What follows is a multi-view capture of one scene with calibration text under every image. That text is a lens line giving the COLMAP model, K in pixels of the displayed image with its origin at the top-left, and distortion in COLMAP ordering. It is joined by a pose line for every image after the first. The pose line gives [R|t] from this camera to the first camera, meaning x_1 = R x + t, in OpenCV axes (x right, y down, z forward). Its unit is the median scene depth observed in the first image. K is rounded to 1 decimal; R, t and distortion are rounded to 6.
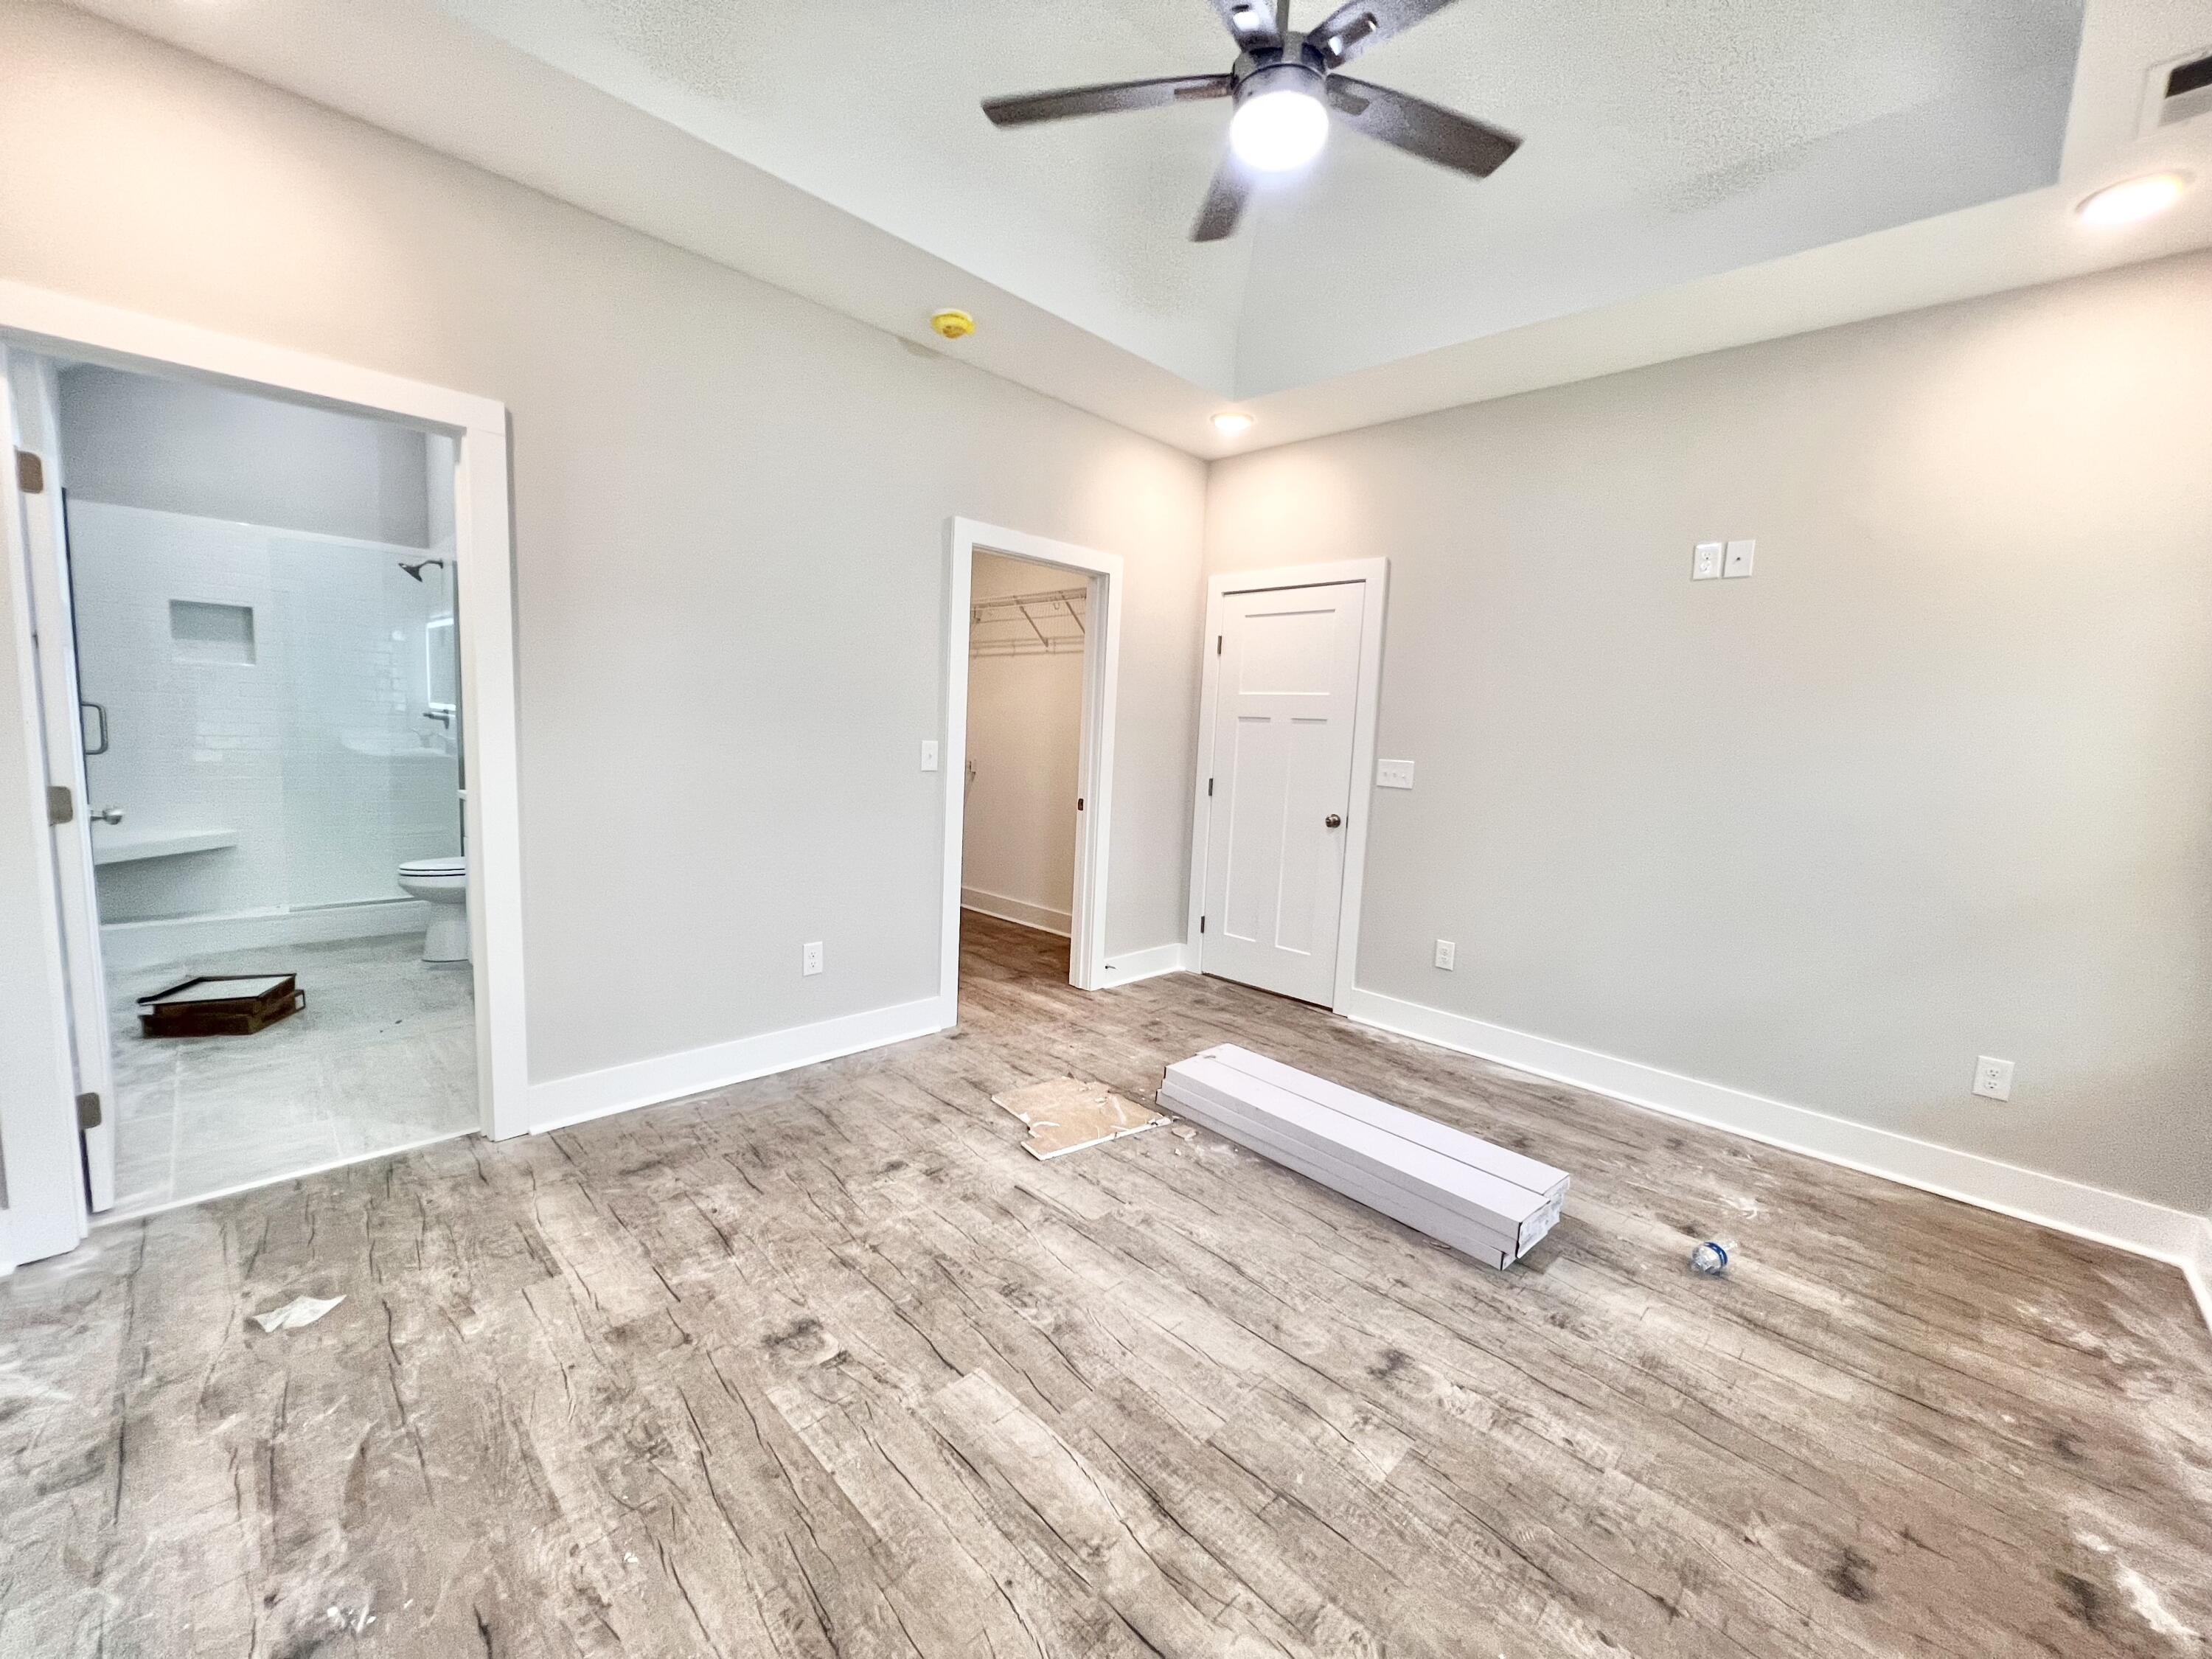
lens RADIAL K [[882.2, 0, 1091.5], [0, 882.2, 826.5], [0, 0, 1]] dist [-0.000675, 0.000159]
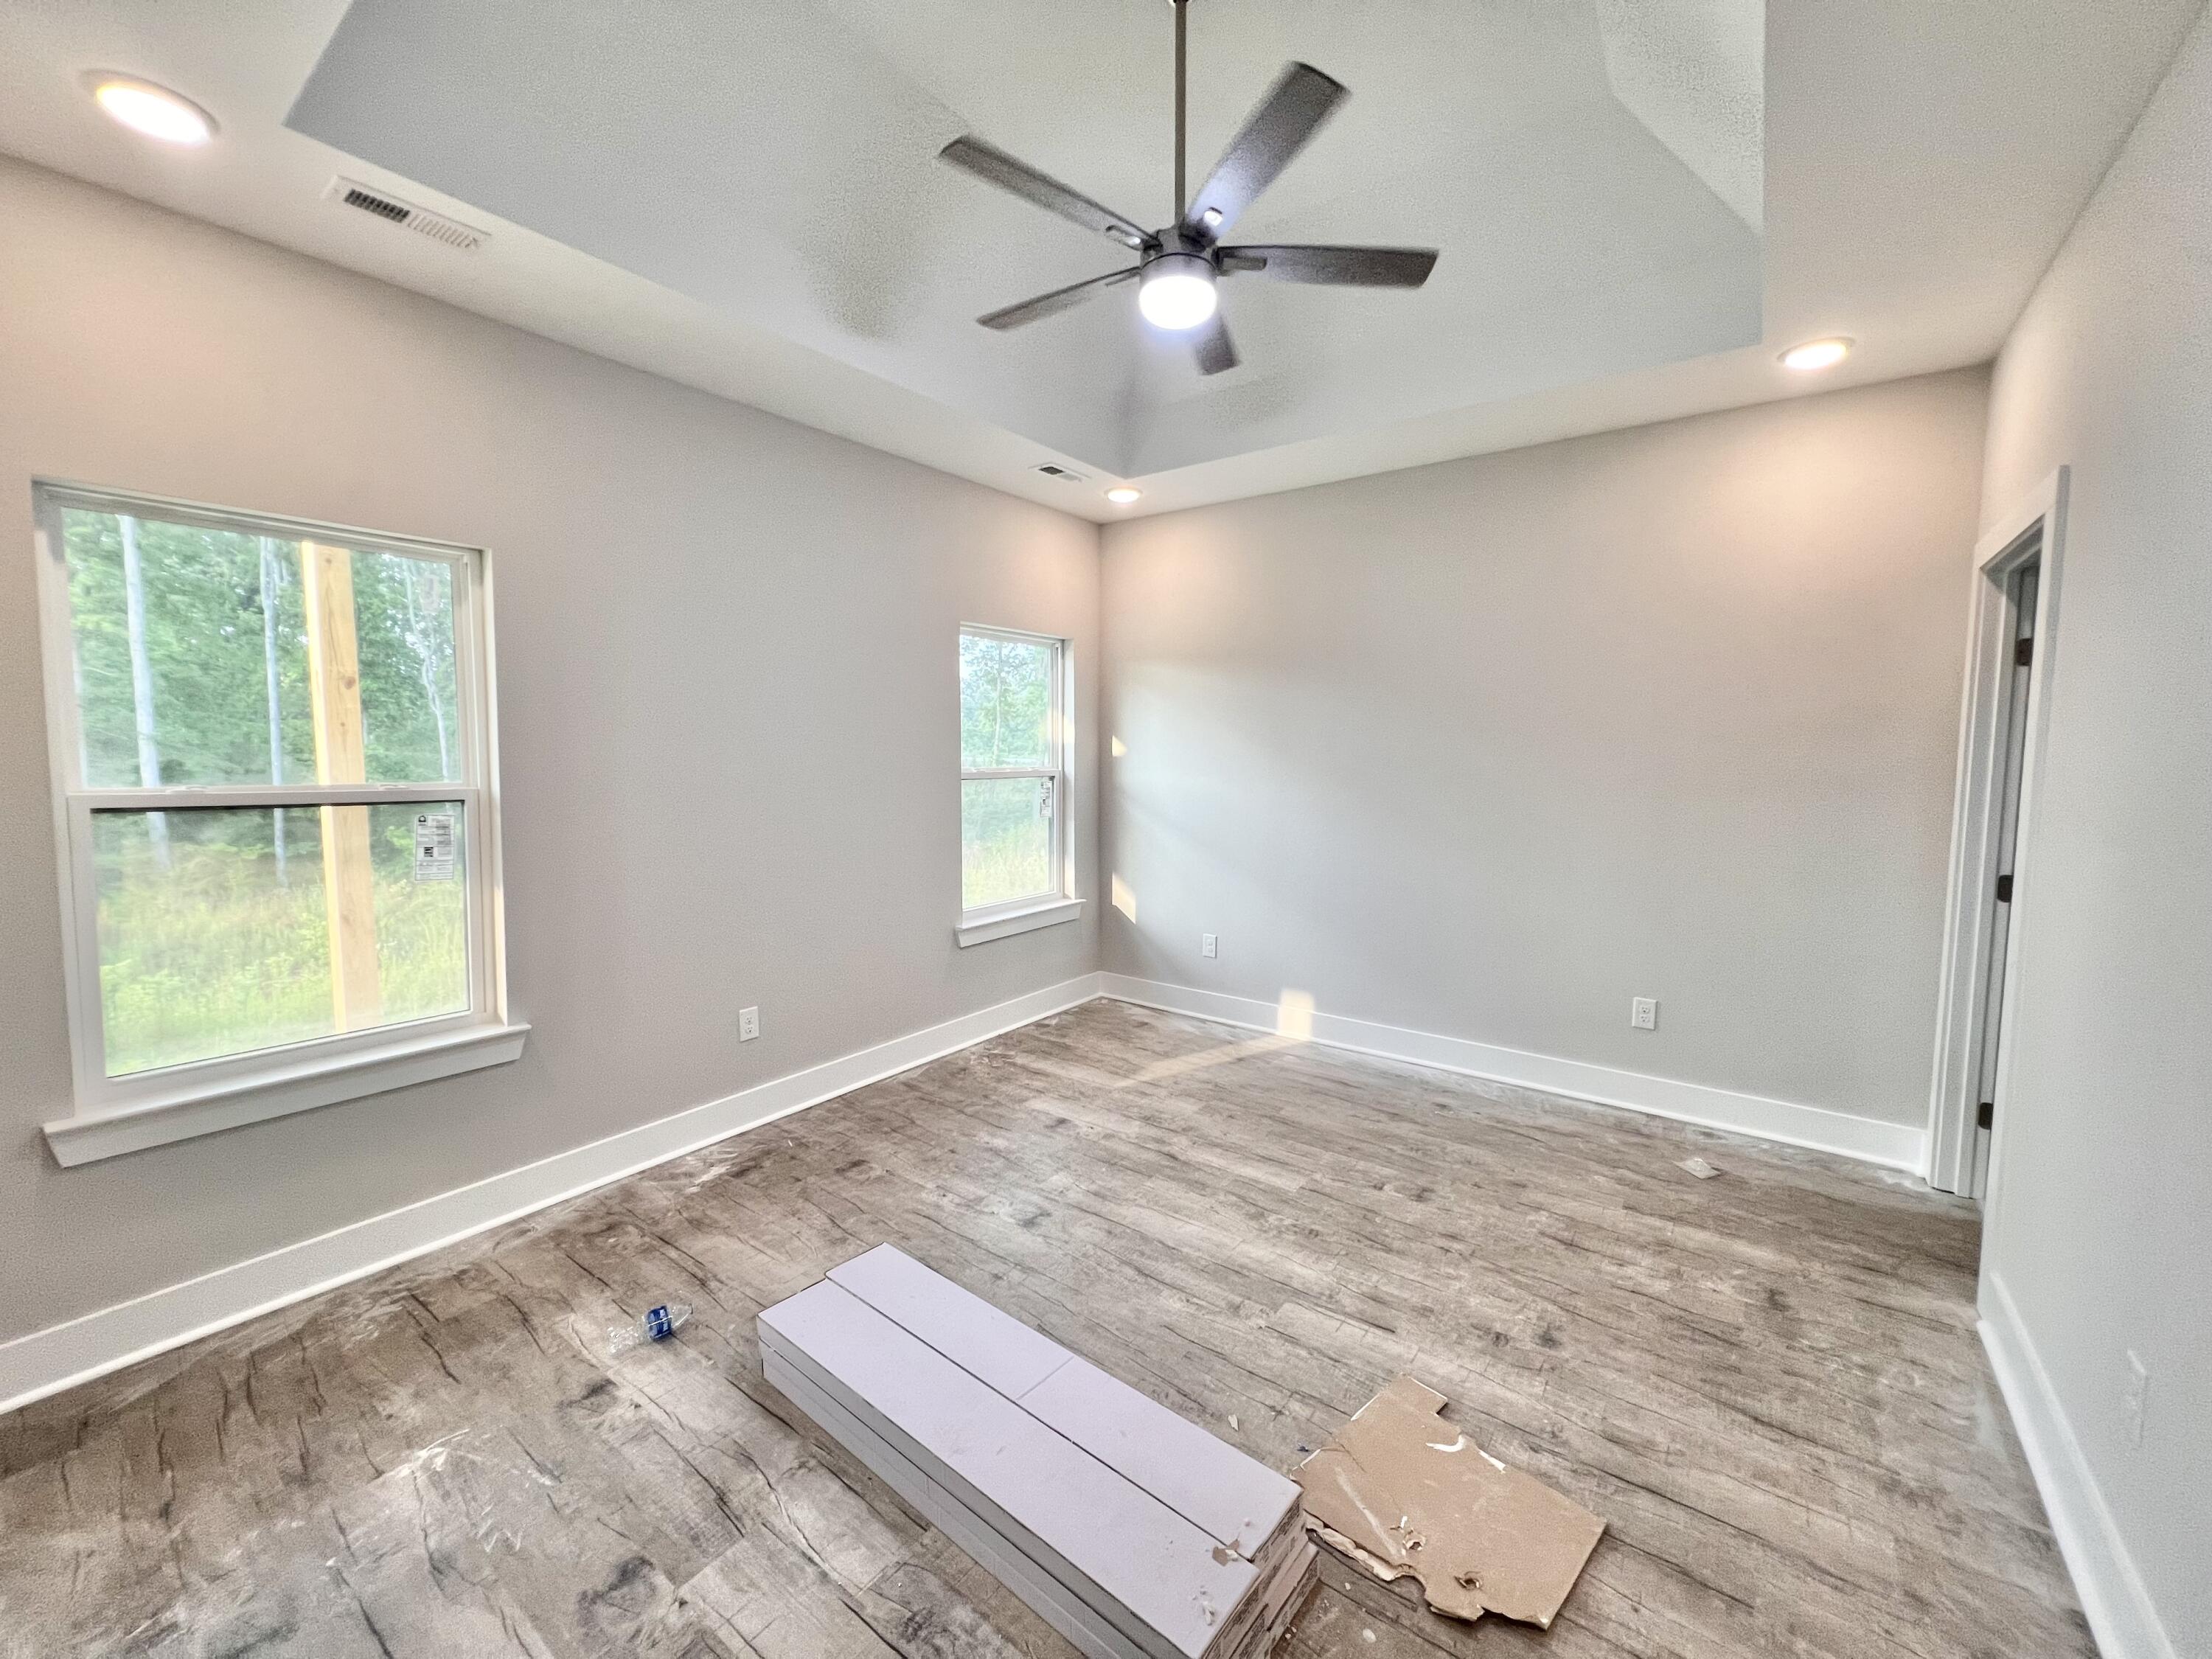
lens RADIAL K [[882.2, 0, 1091.5], [0, 882.2, 826.5], [0, 0, 1]] dist [-0.000675, 0.000159]
pose [[-0.989261, -0.038550, -0.140981, 0.428728], [-0.065559, 0.979146, 0.192291, -0.282196], [0.130628, 0.199469, -0.971158, 2.071875]]
